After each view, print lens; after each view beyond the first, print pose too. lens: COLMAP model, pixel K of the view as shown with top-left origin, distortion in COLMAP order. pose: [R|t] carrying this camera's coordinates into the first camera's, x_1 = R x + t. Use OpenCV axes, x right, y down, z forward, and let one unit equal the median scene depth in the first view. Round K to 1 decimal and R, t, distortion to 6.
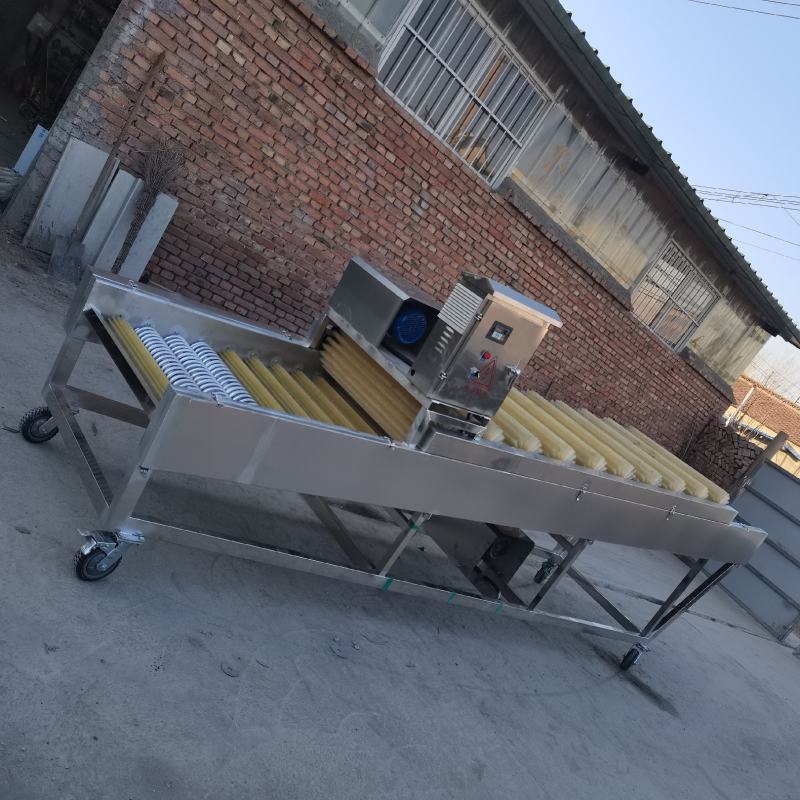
lens RADIAL K [[807.8, 0, 400.0], [0, 807.8, 400.0], [0, 0, 1]] dist [0.066715, -0.052822]
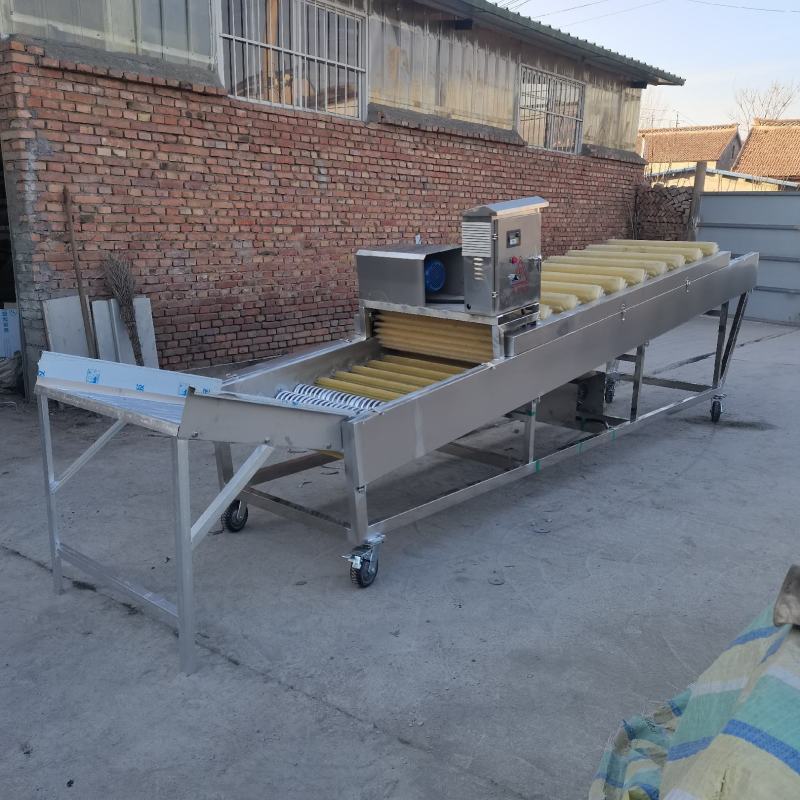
lens RADIAL K [[807.8, 0, 400.0], [0, 807.8, 400.0], [0, 0, 1]] dist [0.066715, -0.052822]
pose [[0.828870, -0.559227, 0.015499, -0.093988], [0.555478, 0.825973, 0.095977, -0.052305], [-0.066475, -0.070943, 0.995263, -0.111567]]
